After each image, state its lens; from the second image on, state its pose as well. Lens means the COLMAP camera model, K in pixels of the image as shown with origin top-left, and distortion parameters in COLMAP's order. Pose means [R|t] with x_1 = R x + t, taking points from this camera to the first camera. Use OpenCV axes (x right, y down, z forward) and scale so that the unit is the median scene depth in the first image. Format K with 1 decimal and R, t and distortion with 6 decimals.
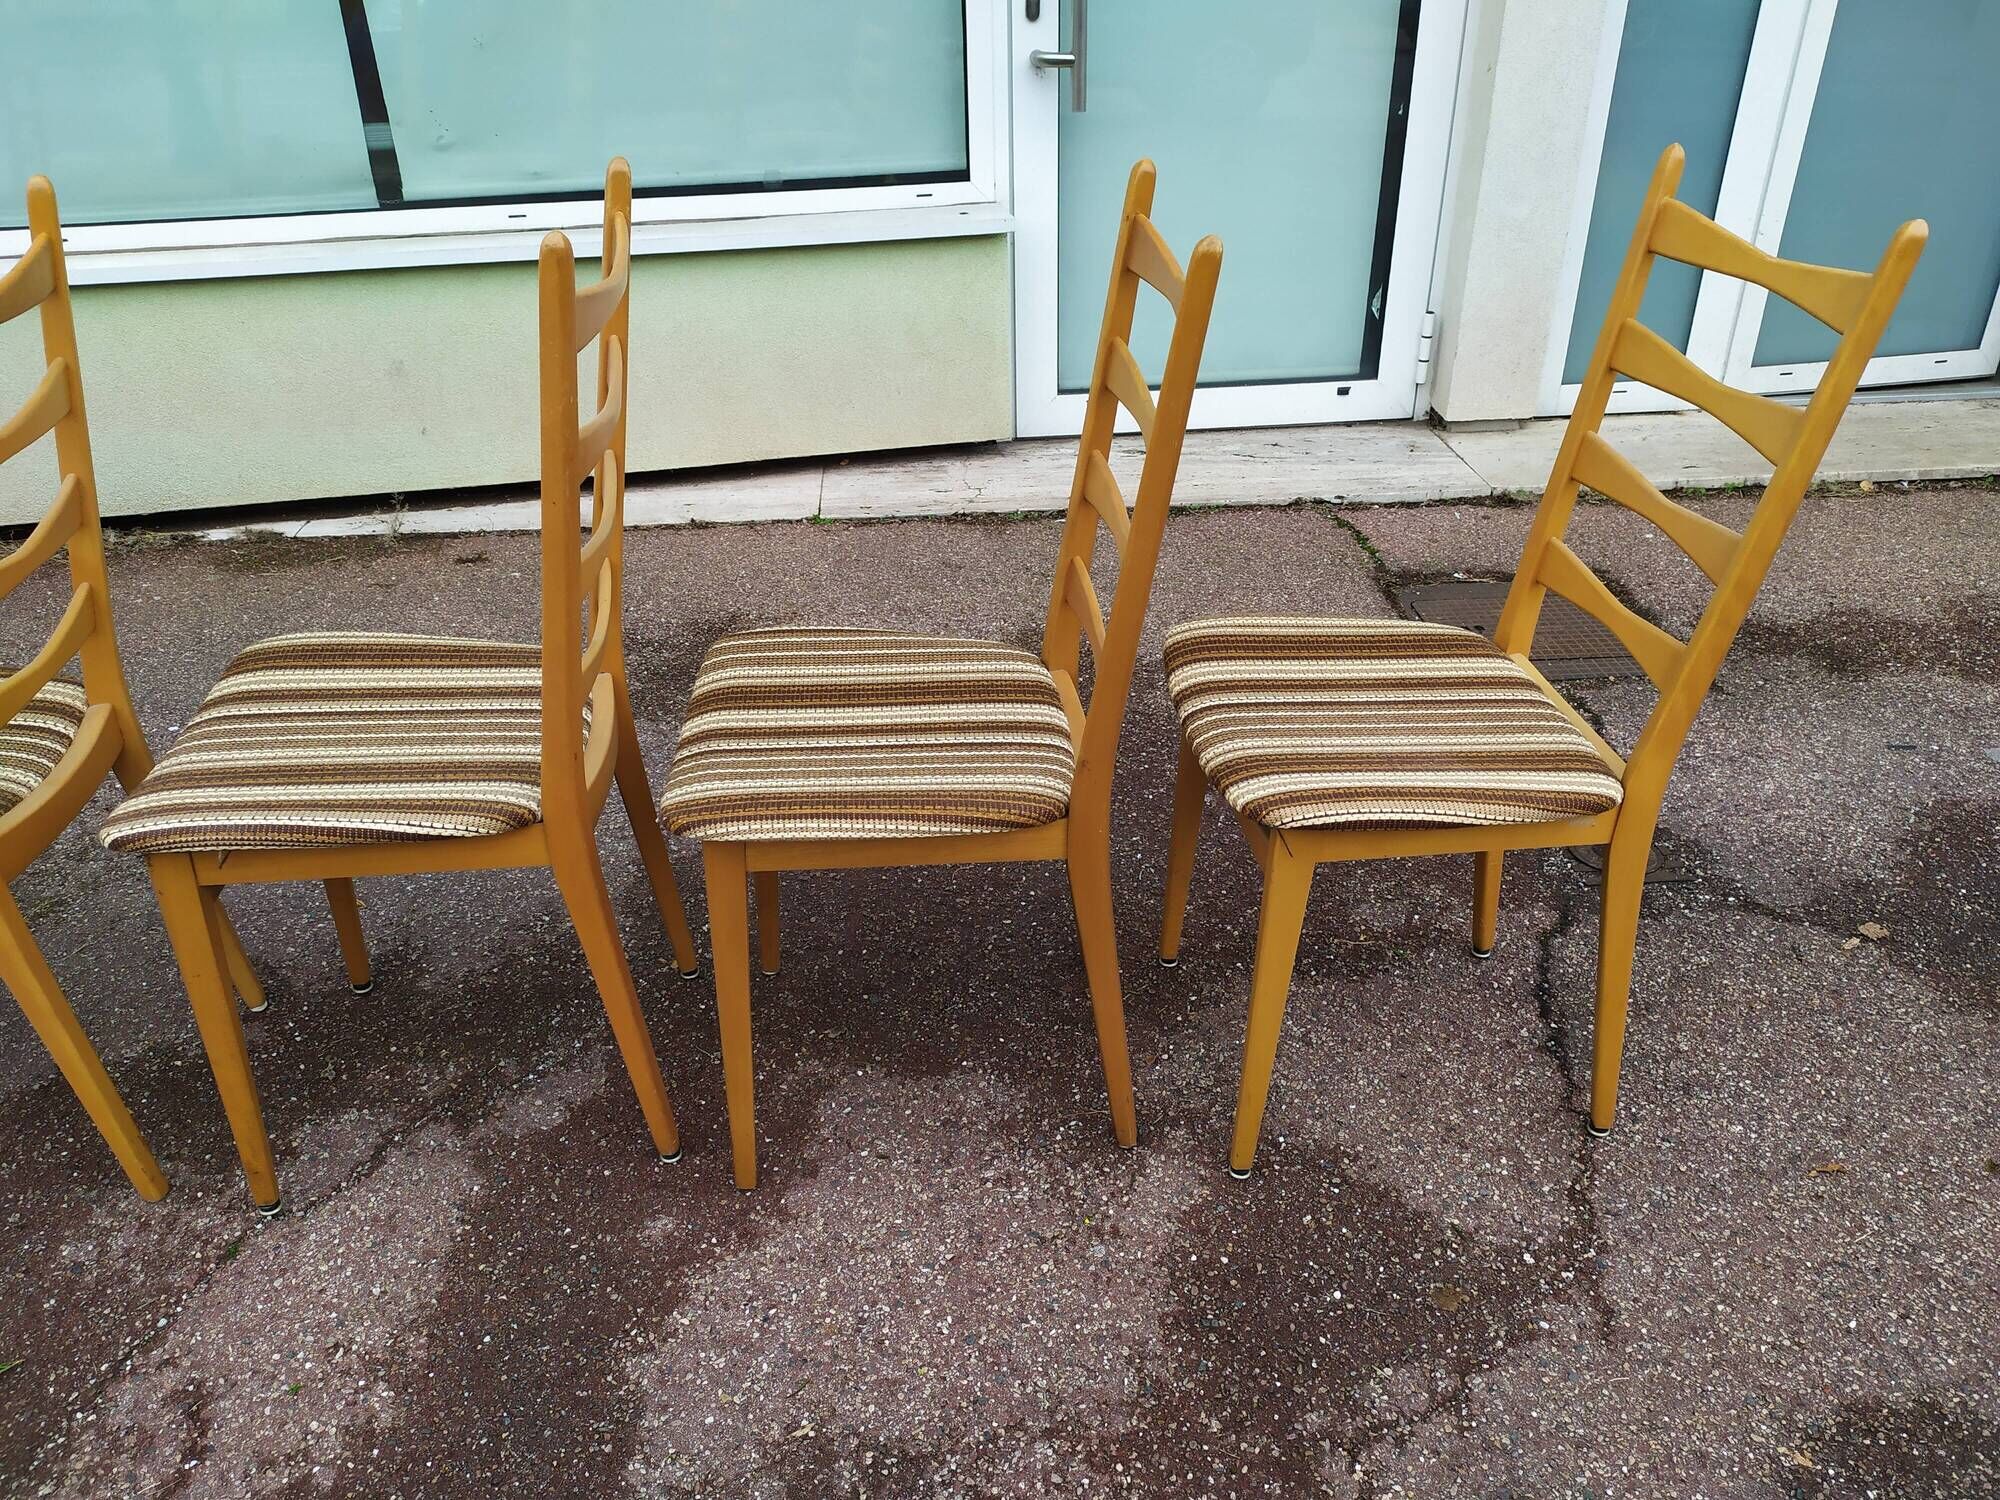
lens RADIAL K [[1526.0, 0, 1007.2], [0, 1526.0, 768.3], [0, 0, 1]] dist [0.063597, -0.065742]
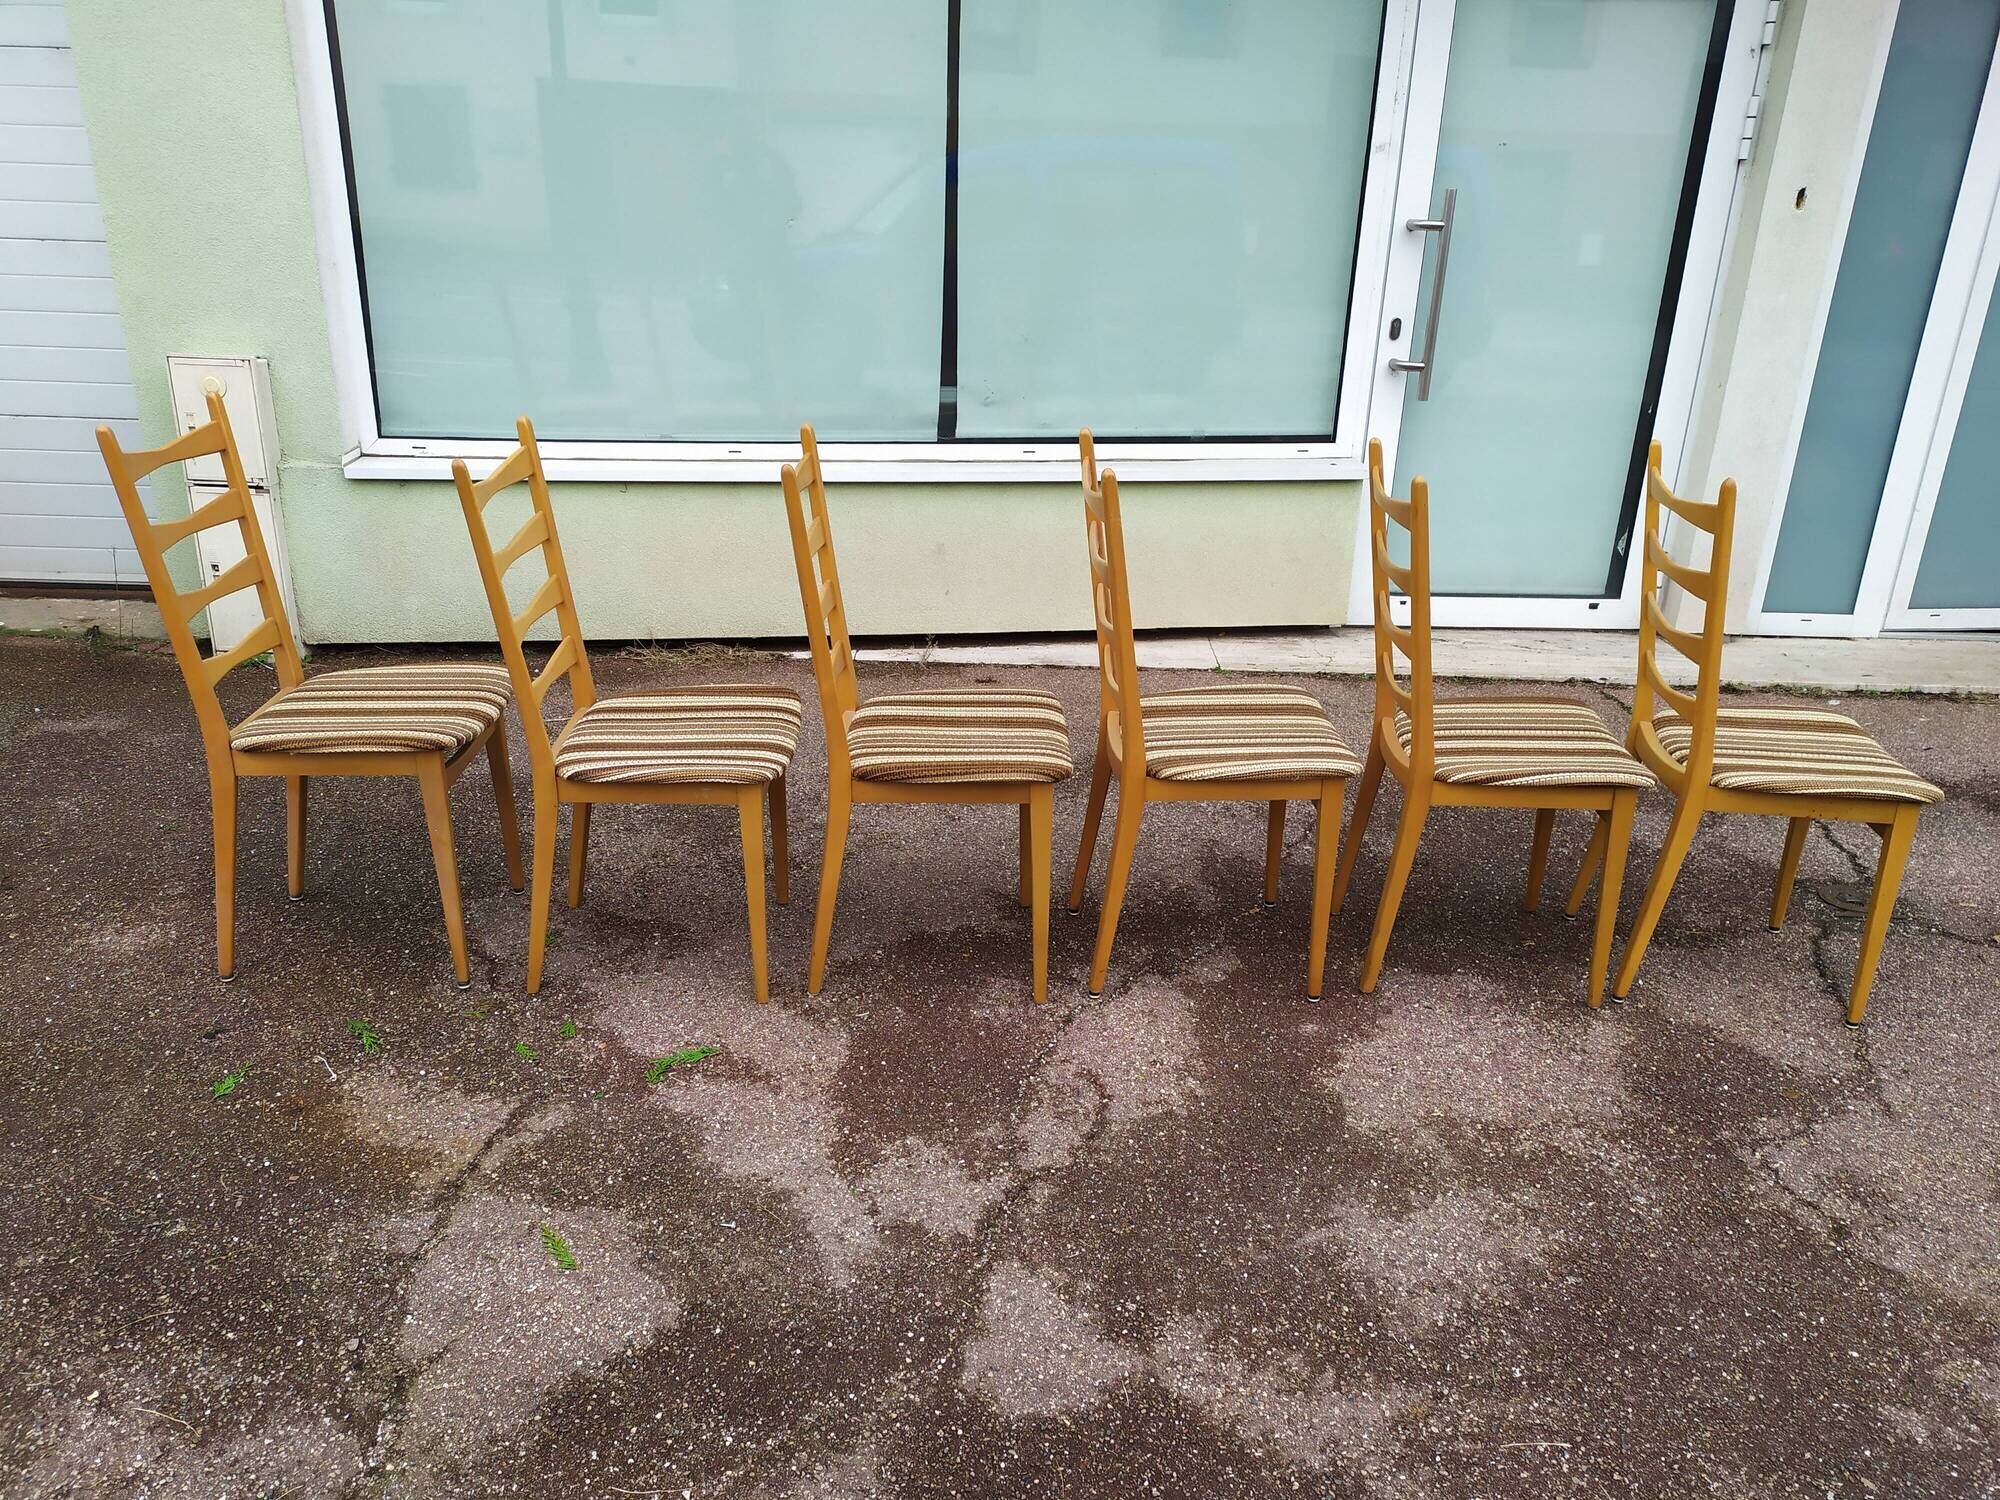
lens RADIAL K [[1526.0, 0, 1011.1], [0, 1526.0, 764.3], [0, 0, 1]] dist [0.063597, -0.065742]
pose [[0.996628, 0.065363, -0.049606, -0.411430], [-0.071874, 0.987047, -0.143429, 0.230776], [0.039589, 0.146510, 0.988417, -0.625903]]
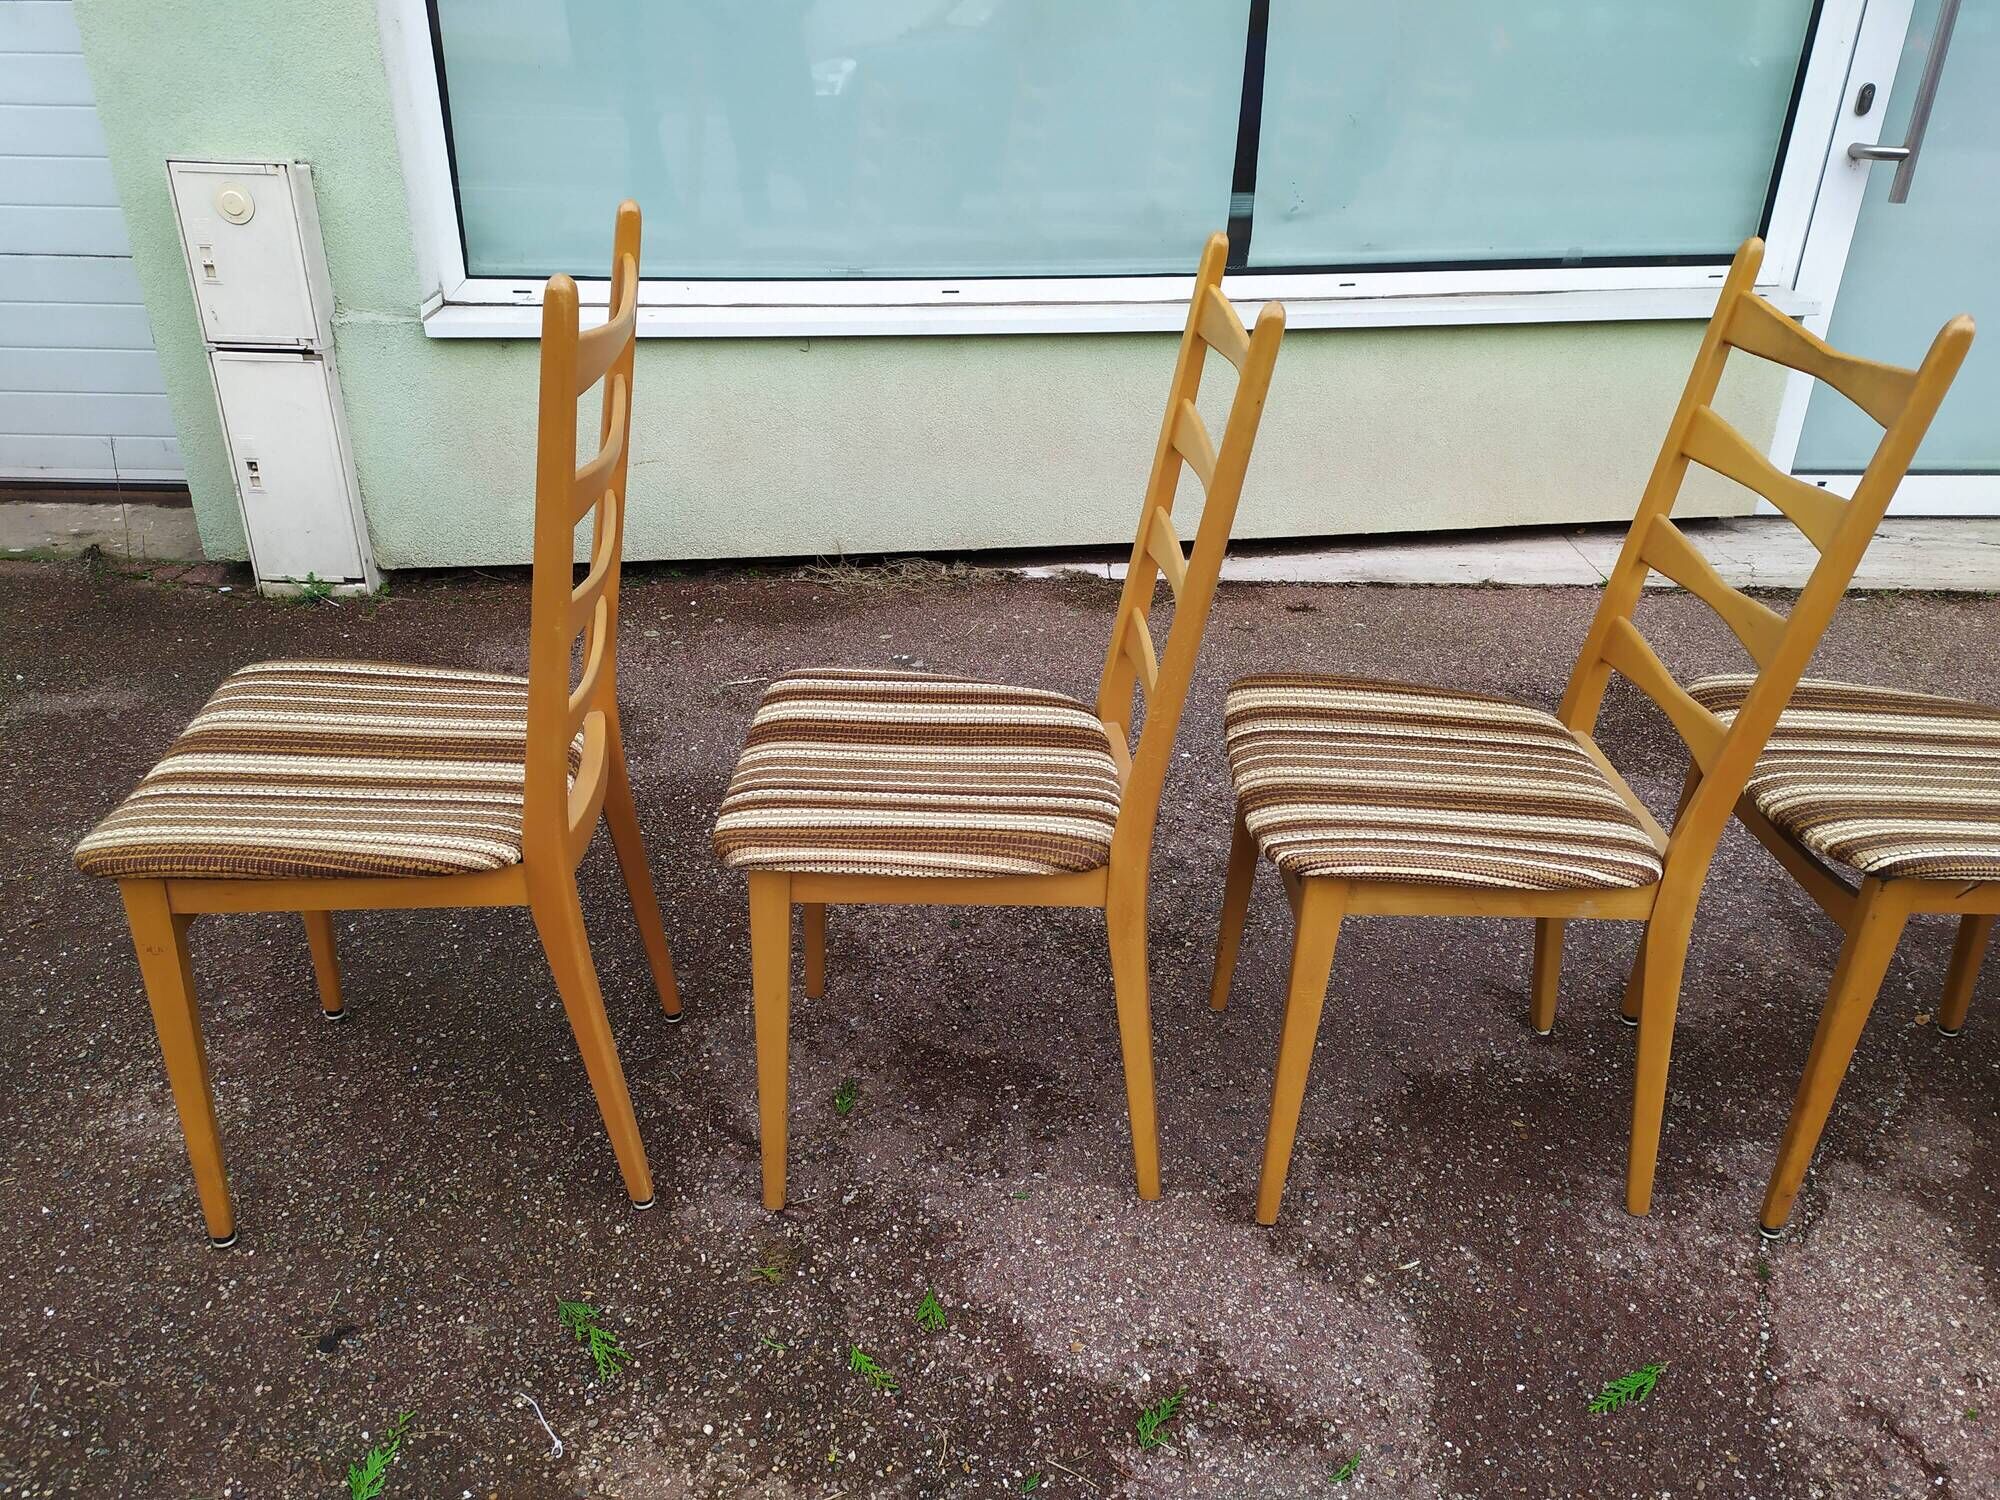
lens RADIAL K [[1526.0, 0, 996.8], [0, 1526.0, 759.4], [0, 0, 1]] dist [0.063597, -0.065742]
pose [[0.996357, 0.061159, -0.059433, -0.796343], [-0.064023, 0.996816, -0.047532, 0.045478], [0.056337, 0.051164, 0.997100, -0.055900]]
